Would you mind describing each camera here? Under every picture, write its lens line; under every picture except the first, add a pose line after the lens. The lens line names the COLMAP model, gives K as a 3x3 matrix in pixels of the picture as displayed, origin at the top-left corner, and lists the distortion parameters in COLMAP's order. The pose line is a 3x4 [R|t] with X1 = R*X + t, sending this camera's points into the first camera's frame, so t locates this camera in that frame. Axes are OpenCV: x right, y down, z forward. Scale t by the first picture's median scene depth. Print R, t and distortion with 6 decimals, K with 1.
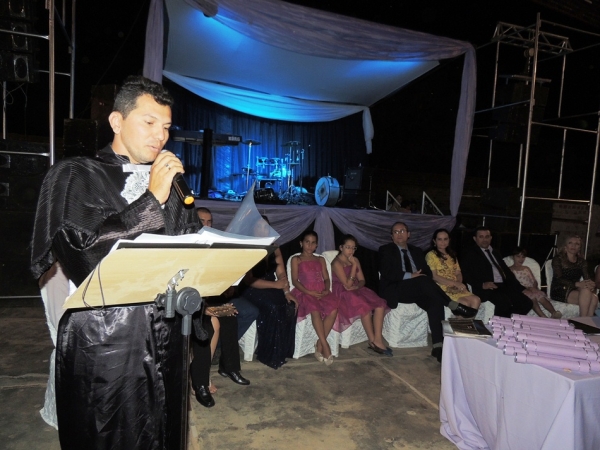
lens RADIAL K [[426.0, 0, 302.0], [0, 426.0, 228.5], [0, 0, 1]] dist [-0.025195, 0.002848]
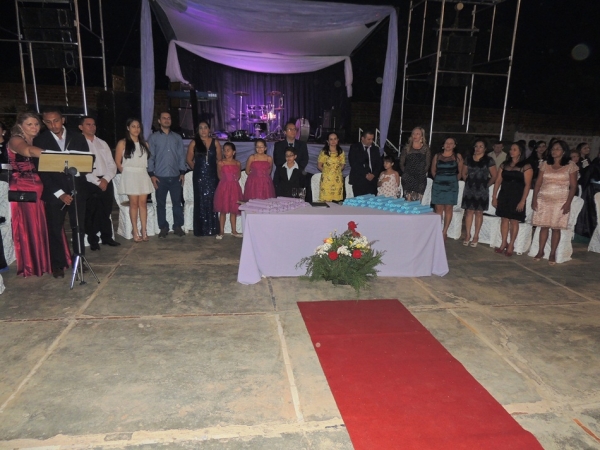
lens RADIAL K [[426.0, 0, 302.0], [0, 426.0, 228.5], [0, 0, 1]] dist [-0.025195, 0.002848]
pose [[0.981187, 0.018643, -0.192155, 0.397158], [0.009373, 0.989553, 0.143866, 0.026997], [0.192830, -0.142961, 0.970762, -0.365976]]
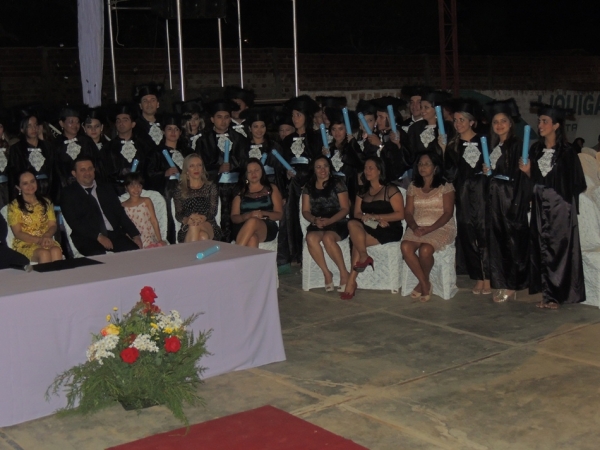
lens RADIAL K [[895.0, 0, 300.0], [0, 895.0, 225.0], [0, 0, 1]] dist [-0.079524, 0.031829]
pose [[0.946140, -0.132168, 0.295553, 0.250631], [0.108990, 0.989622, 0.093645, 0.004666], [-0.304862, -0.056389, 0.950726, -0.453998]]
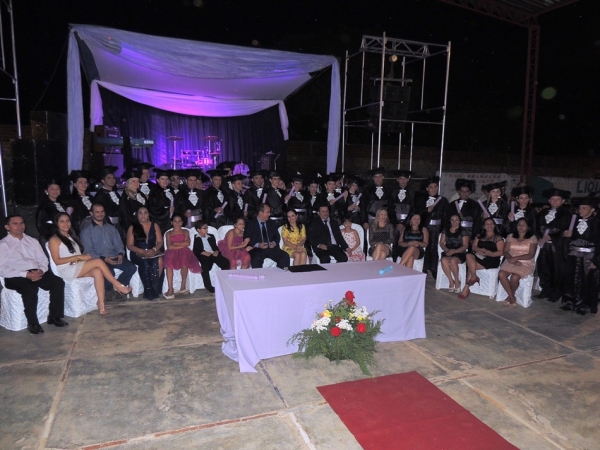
lens RADIAL K [[426.0, 0, 302.0], [0, 426.0, 228.5], [0, 0, 1]] dist [-0.025195, 0.002848]
pose [[0.999203, -0.037078, 0.014785, 0.269453], [0.035872, 0.996547, 0.074876, -0.026732], [-0.017510, -0.074286, 0.997083, -0.309066]]
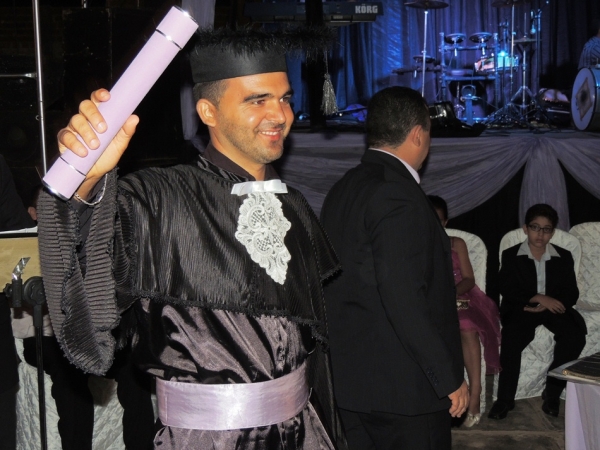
lens RADIAL K [[999.6, 0, 300.0], [0, 999.6, 225.0], [0, 0, 1]] dist [-0.115019, 0.047689]
pose [[0.931180, -0.005011, -0.364526, 0.191954], [0.024314, 0.998533, 0.048382, -0.012018], [0.363749, -0.053915, 0.929936, -0.144338]]
